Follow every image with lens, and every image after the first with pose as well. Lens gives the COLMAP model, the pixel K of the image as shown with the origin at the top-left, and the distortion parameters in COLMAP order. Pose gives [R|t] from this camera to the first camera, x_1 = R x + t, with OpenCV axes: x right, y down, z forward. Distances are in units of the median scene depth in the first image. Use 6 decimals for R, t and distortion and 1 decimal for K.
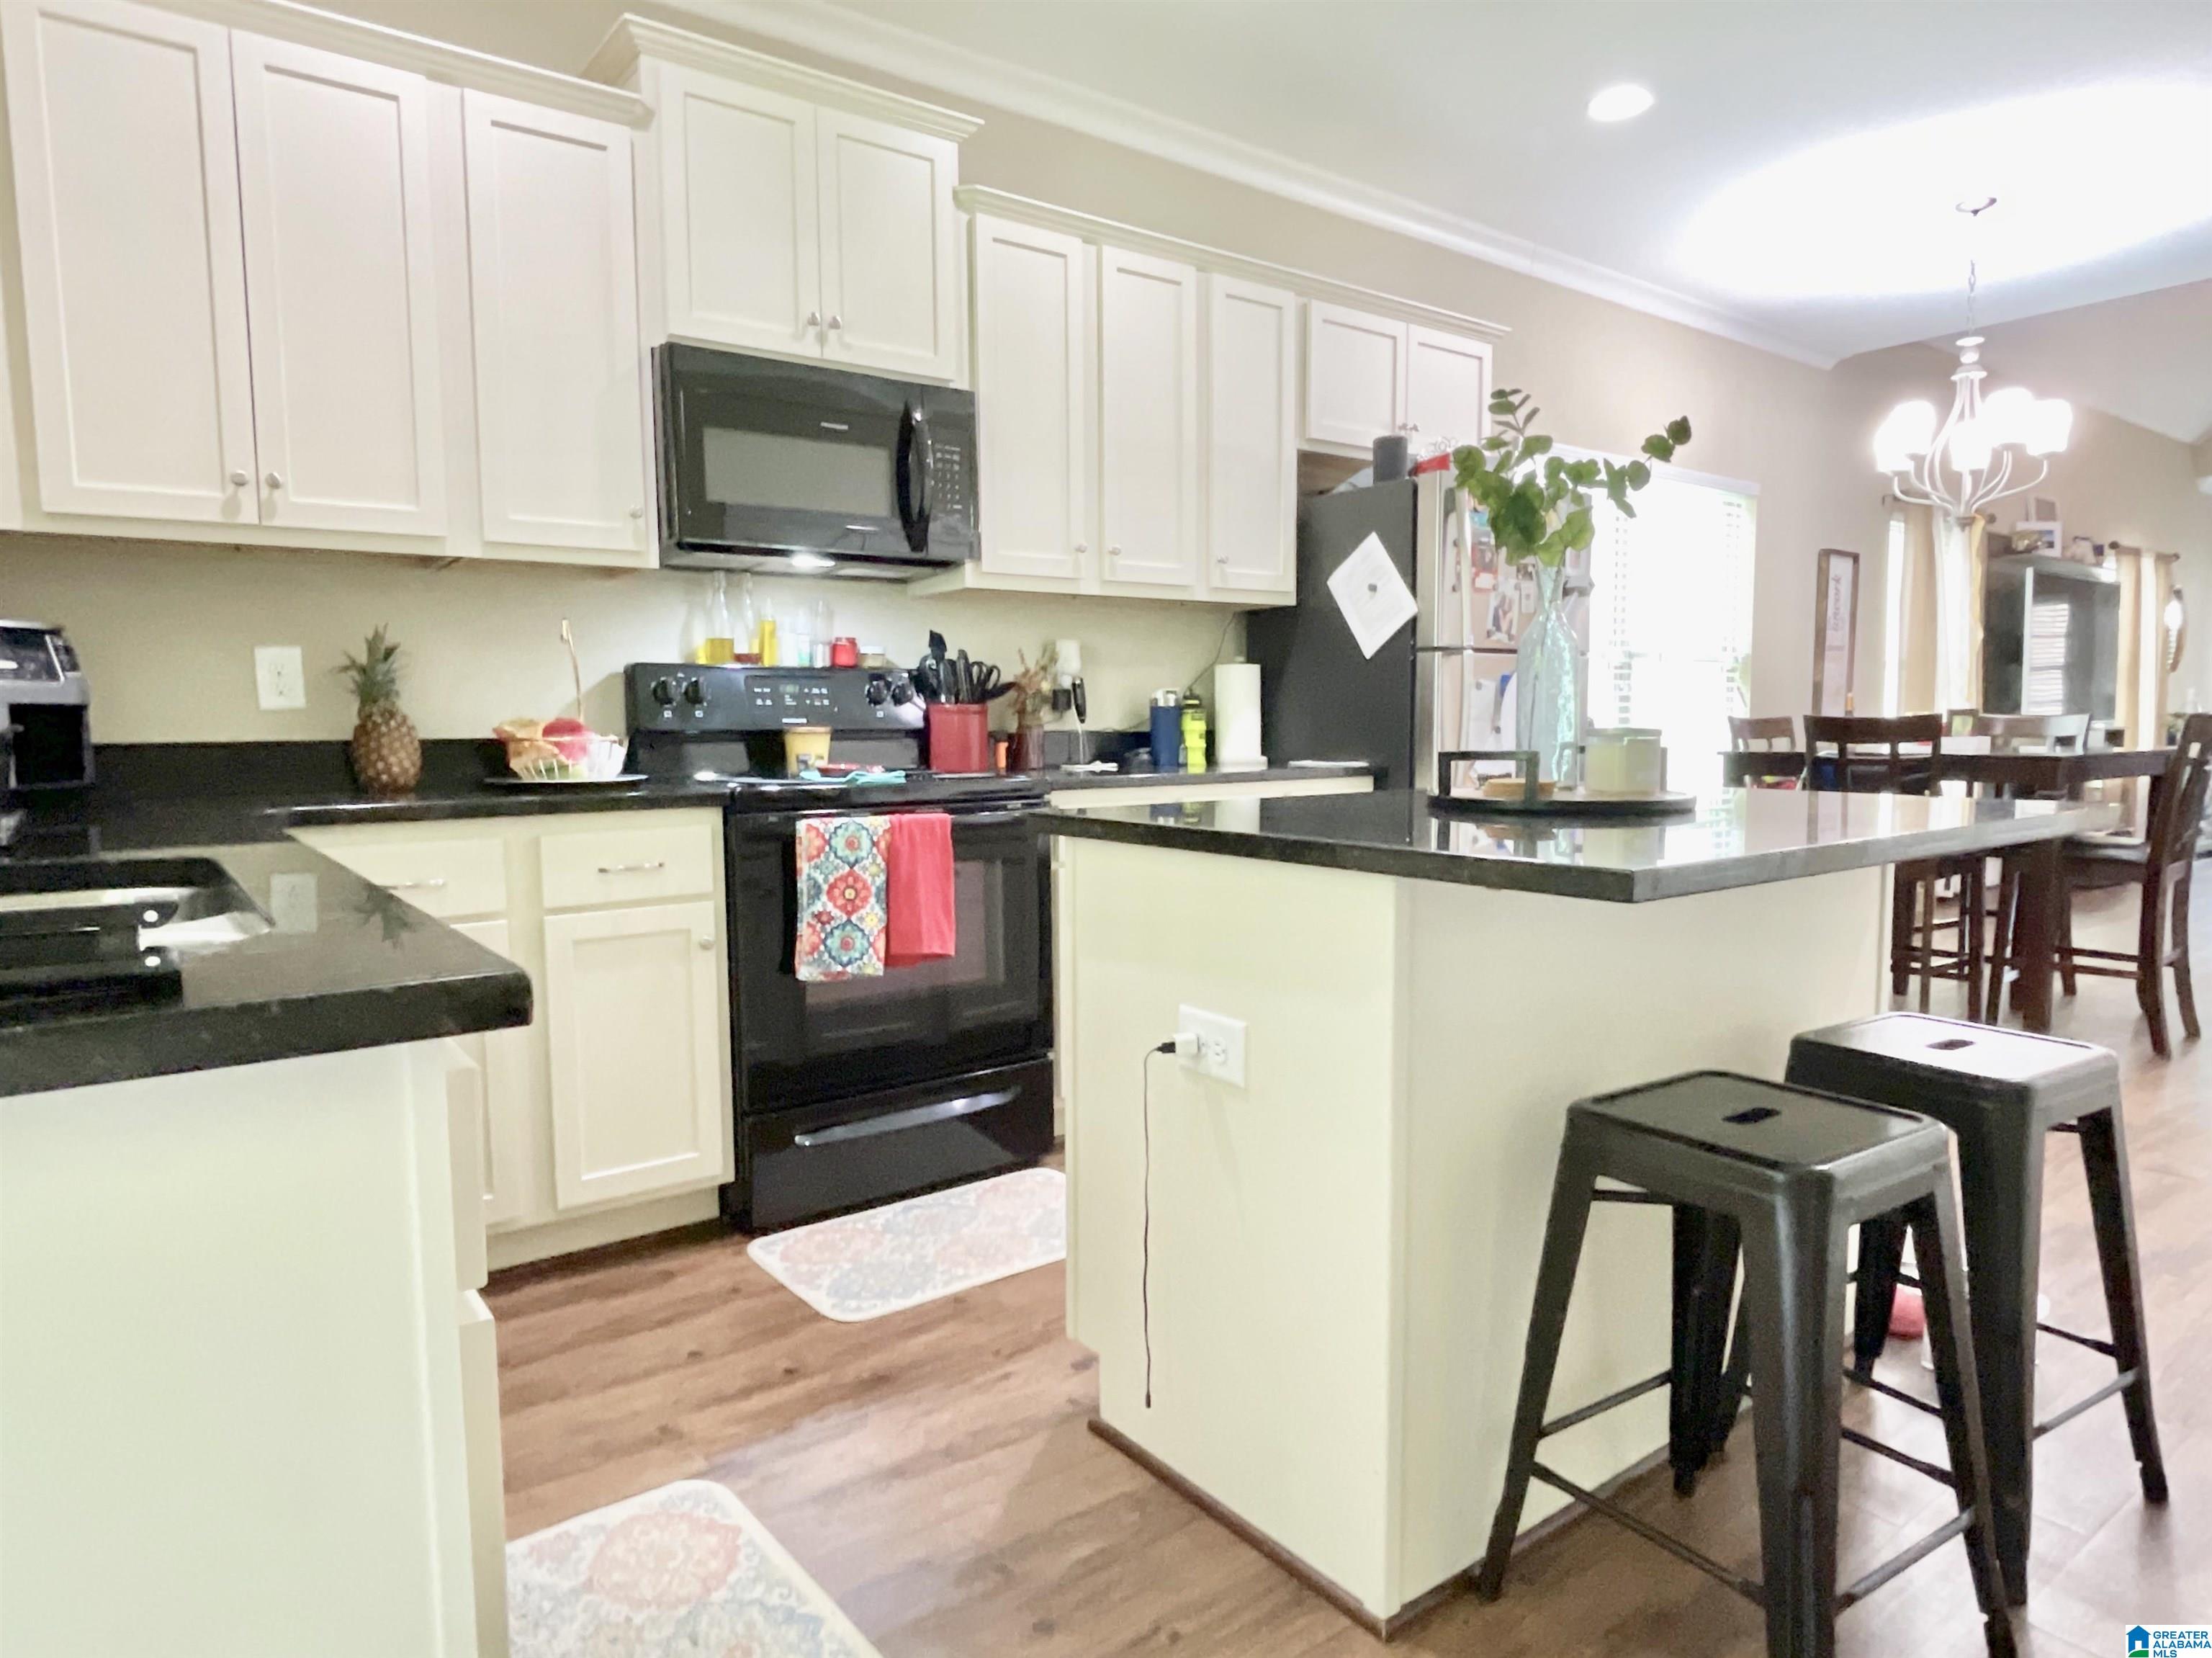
lens RADIAL K [[1283.4, 0, 1104.4], [0, 1283.4, 833.7], [0, 0, 1]] dist [-0.003695, -0.004567]
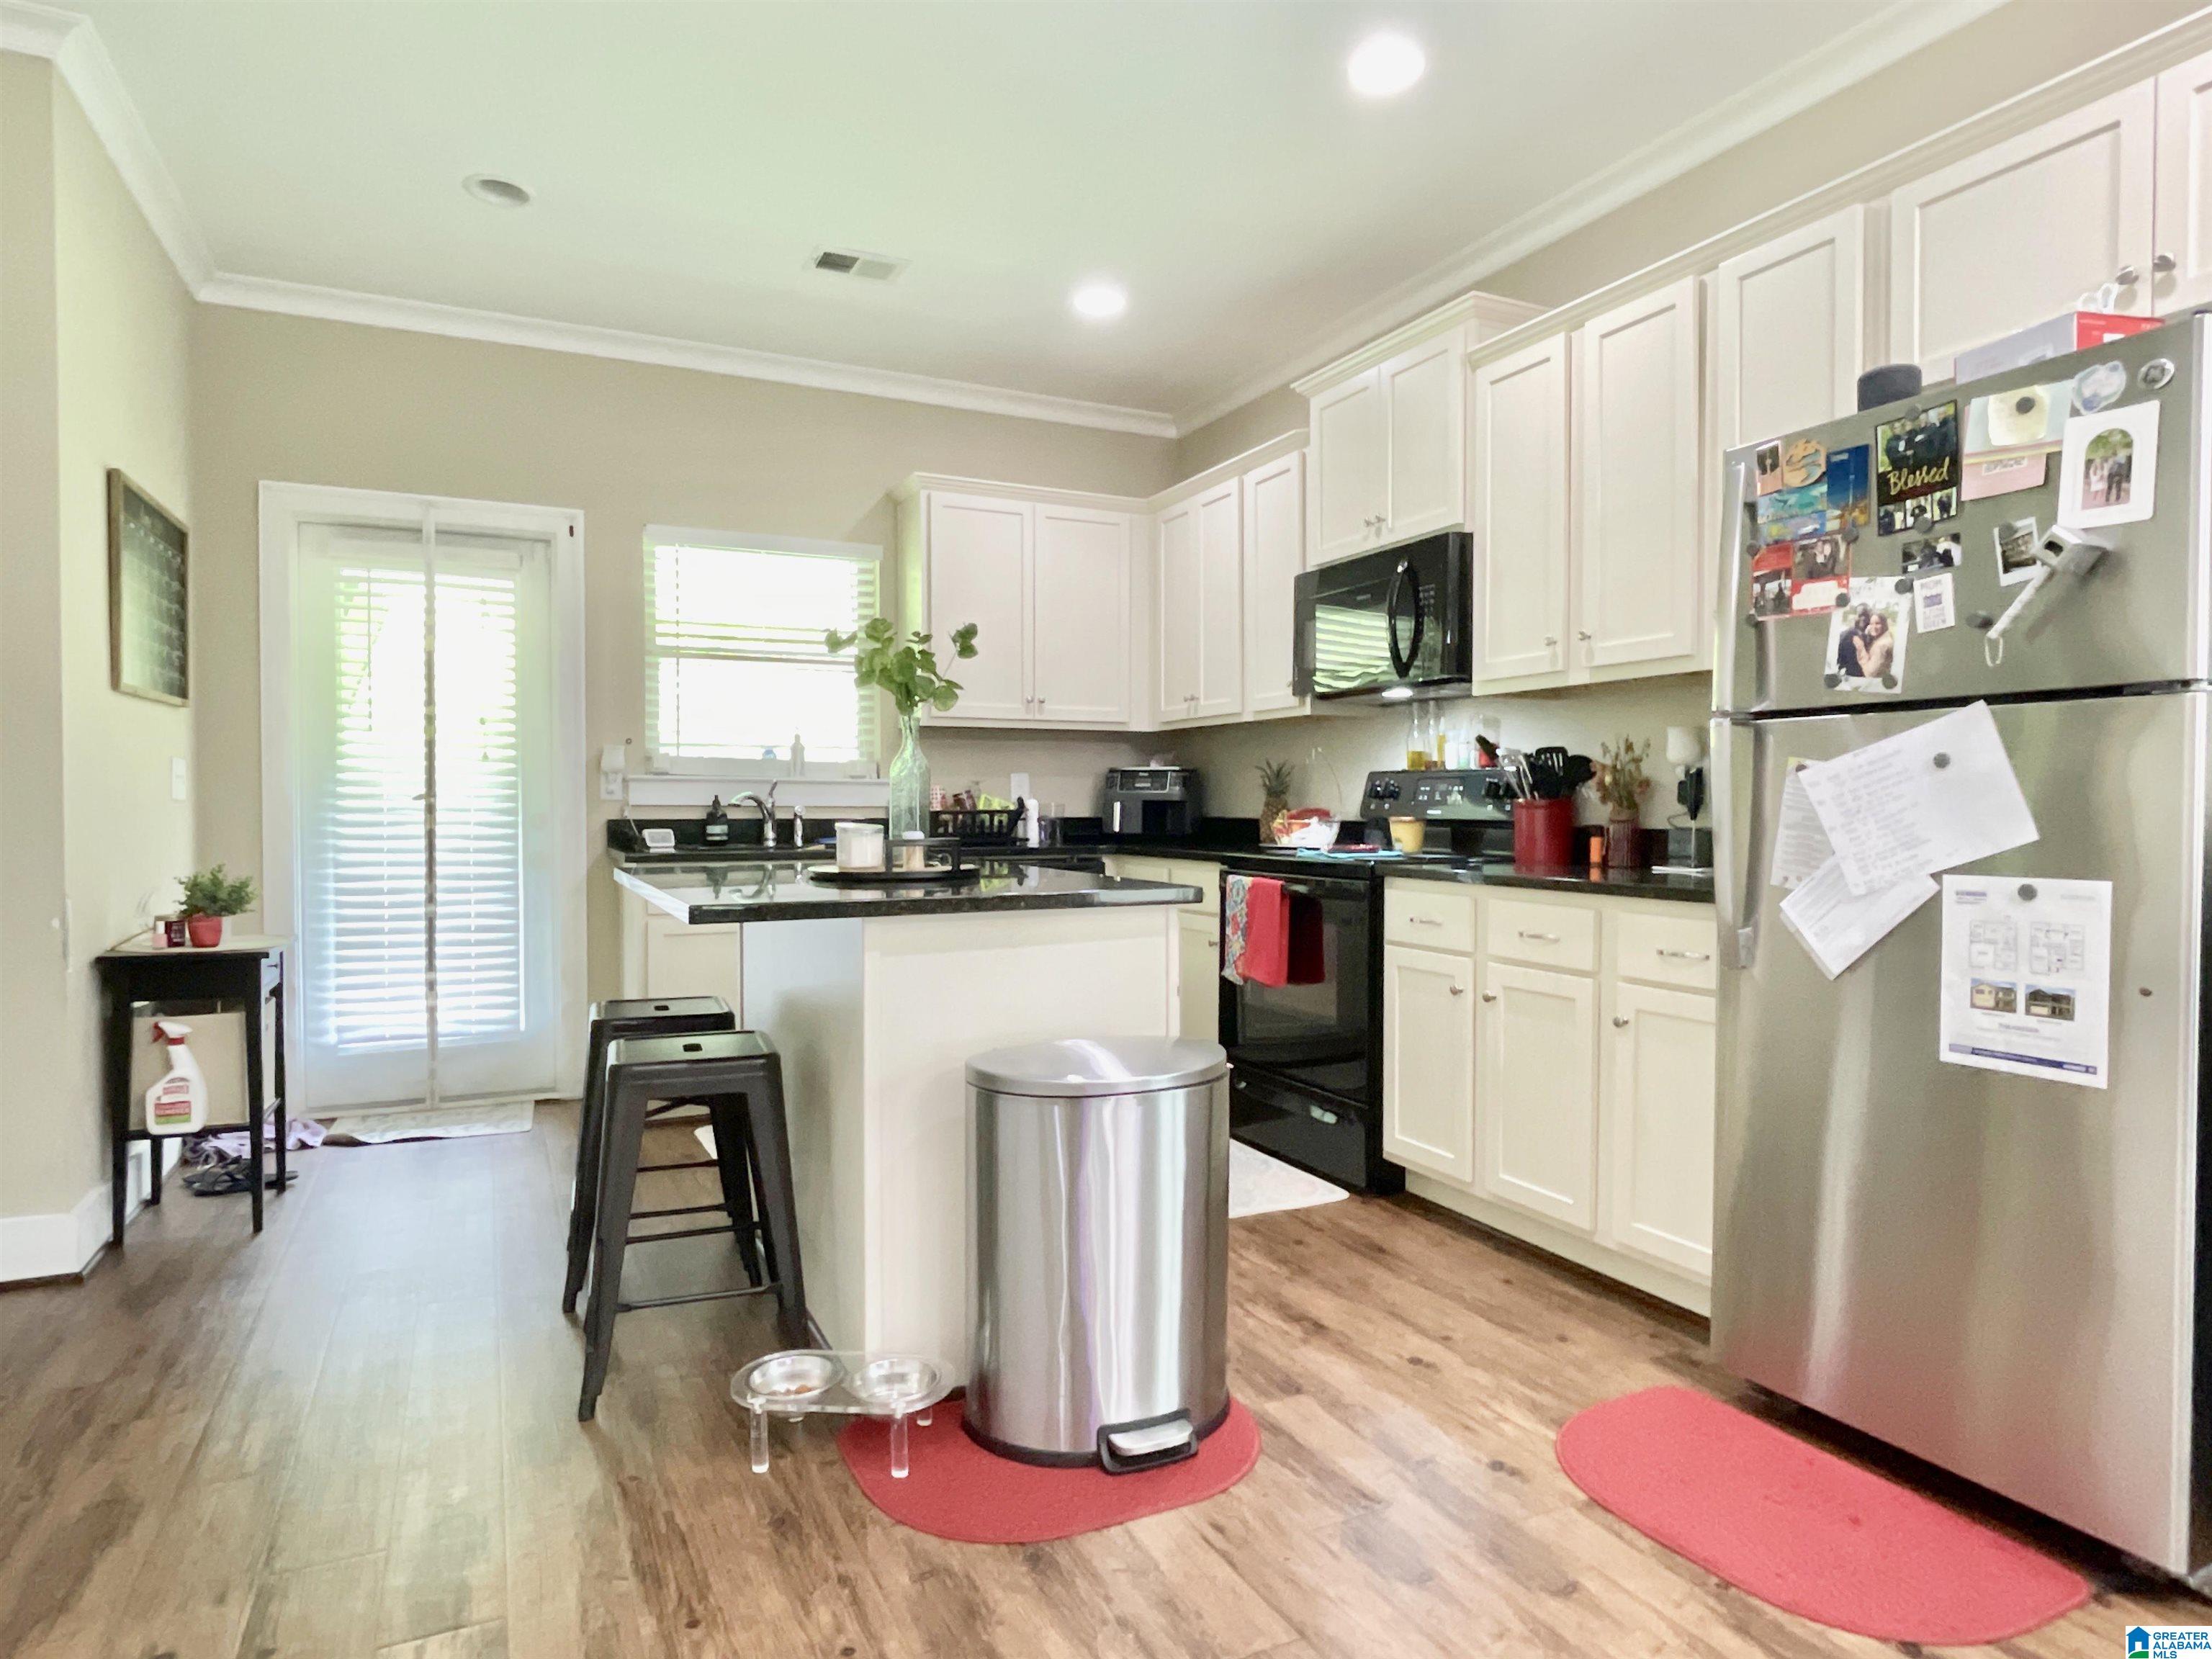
lens RADIAL K [[1283.3, 0, 1096.2], [0, 1283.3, 825.7], [0, 0, 1]] dist [-0.003695, -0.004567]
pose [[-0.189536, 0.025214, -0.981550, 1.088521], [-0.090198, 0.994996, 0.042976, -0.099884], [0.977722, 0.096679, -0.186313, 0.917757]]
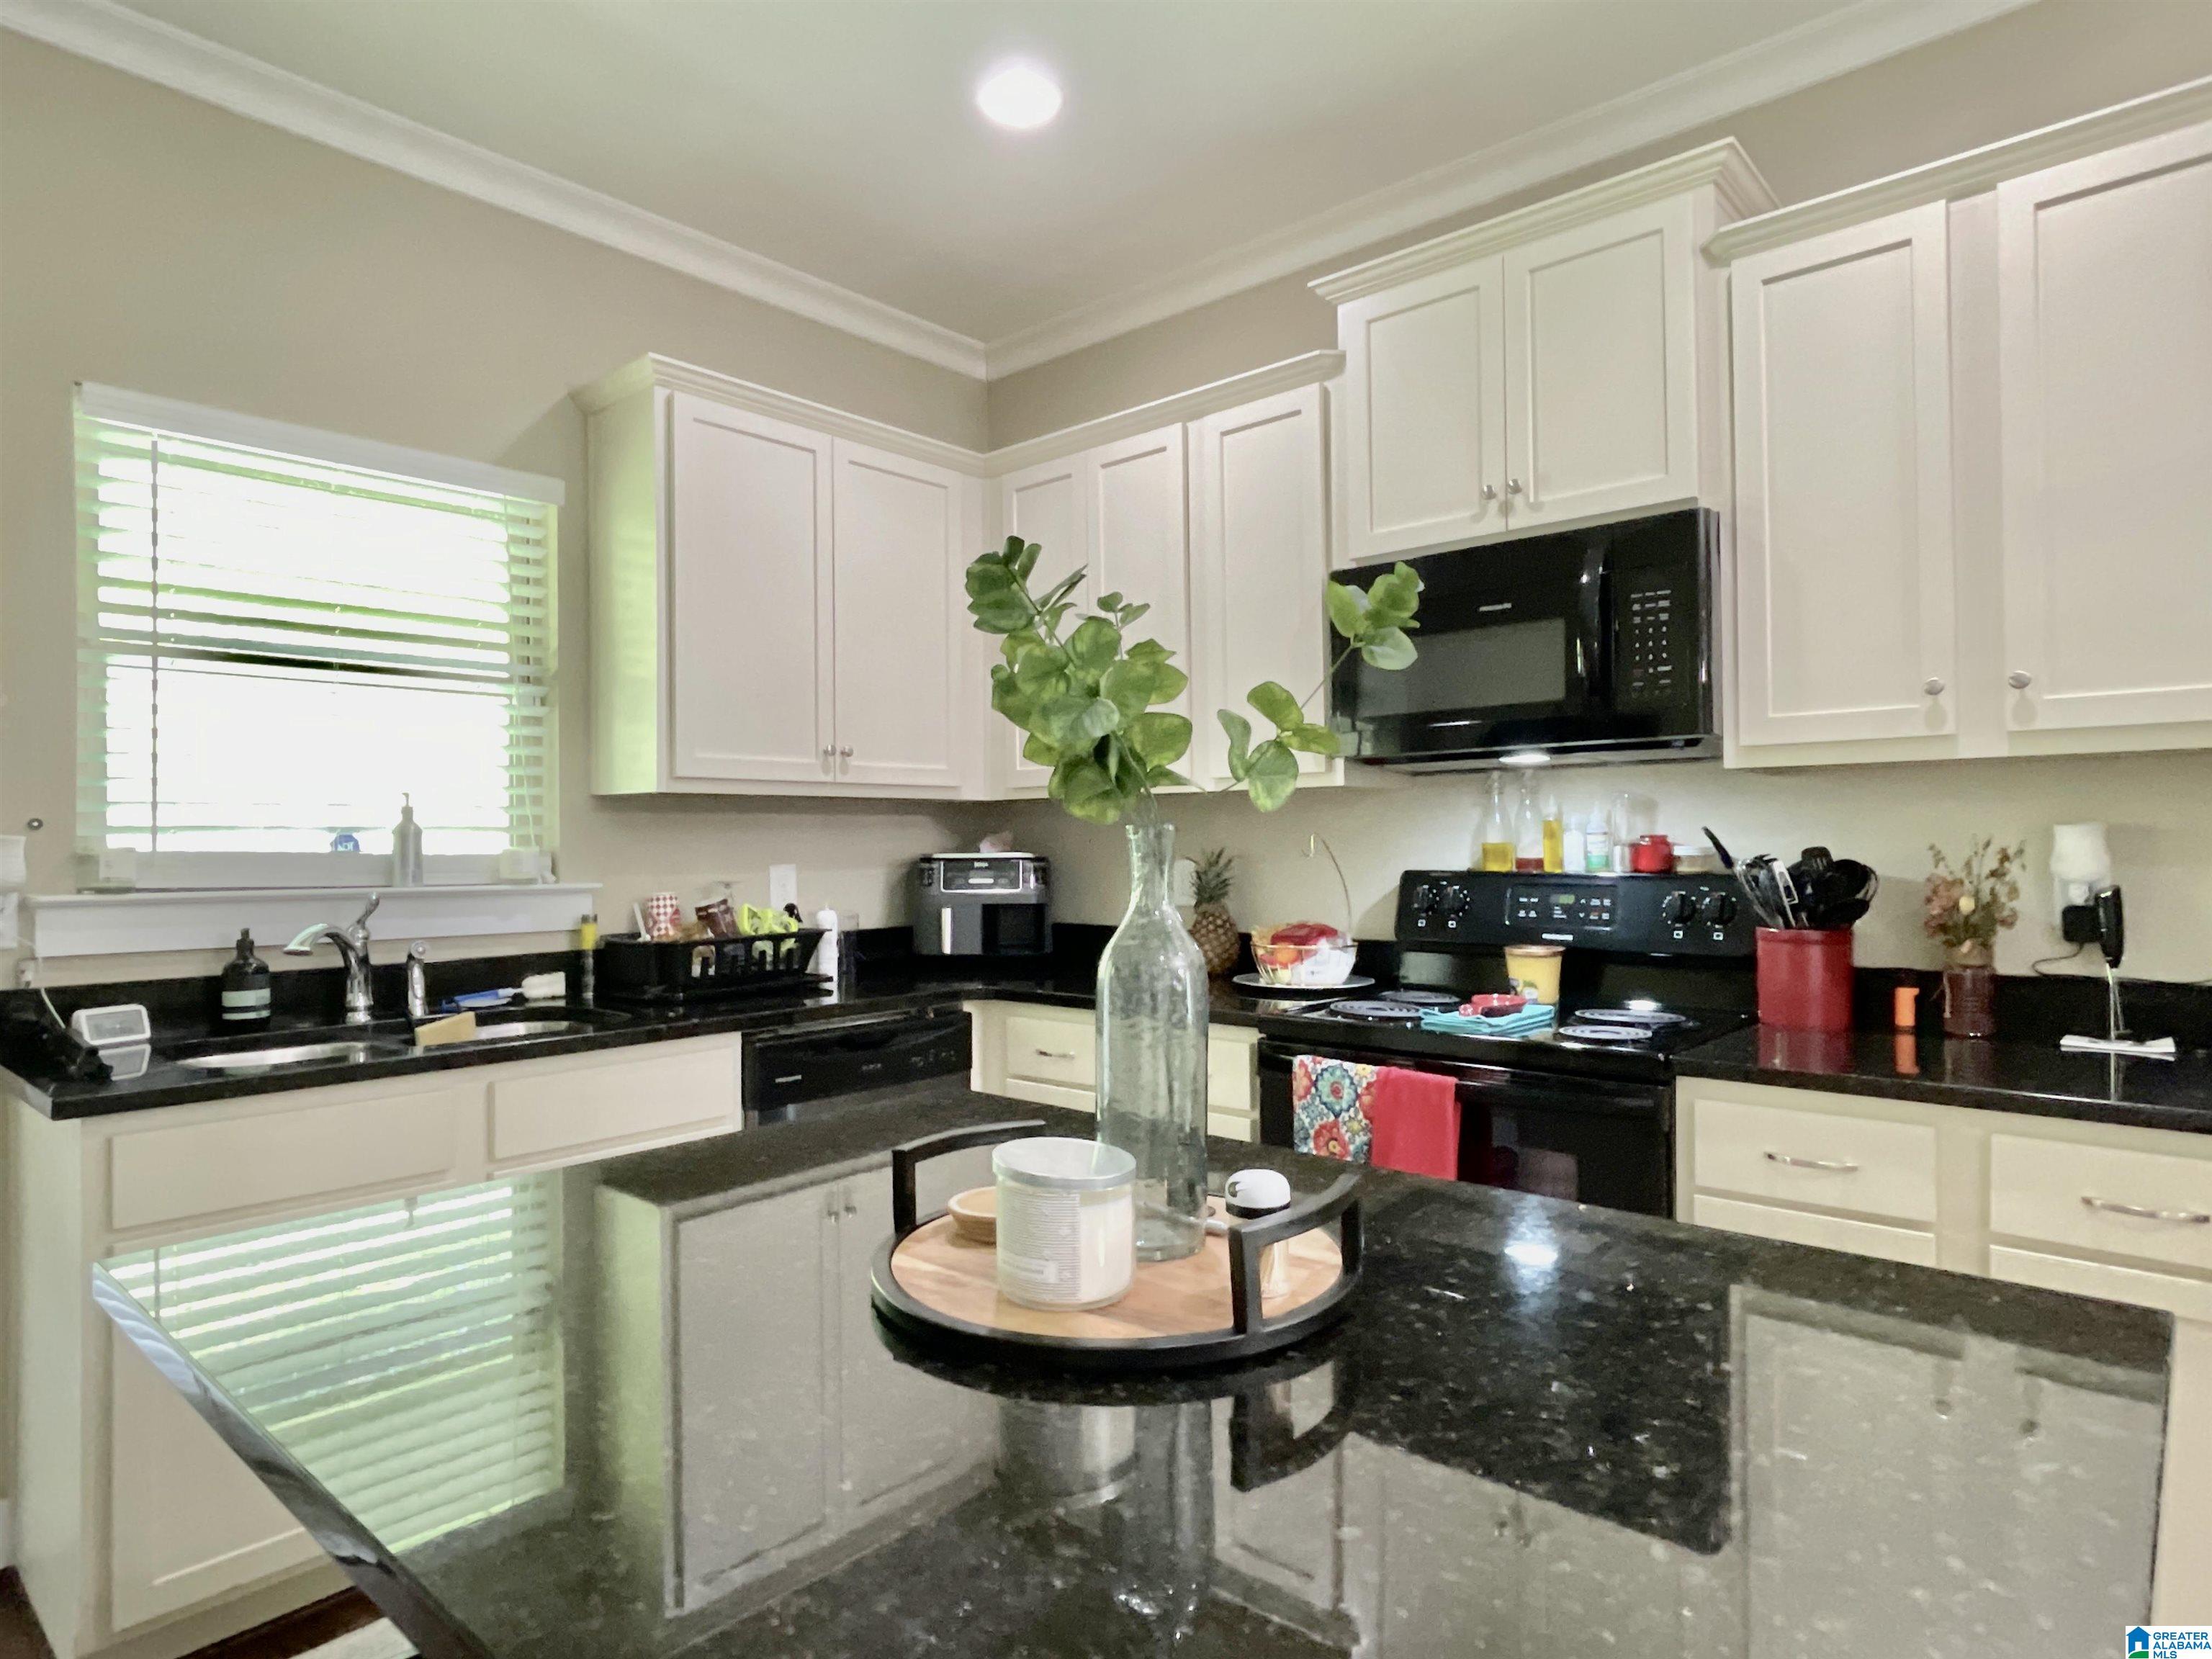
lens RADIAL K [[1283.3, 0, 1106.1], [0, 1283.3, 825.1], [0, 0, 1]] dist [-0.003695, -0.004567]
pose [[0.202657, -0.006113, -0.979231, 0.536399], [-0.084410, 0.996150, -0.023688, -0.117597], [0.975605, 0.087457, 0.201361, 0.533743]]
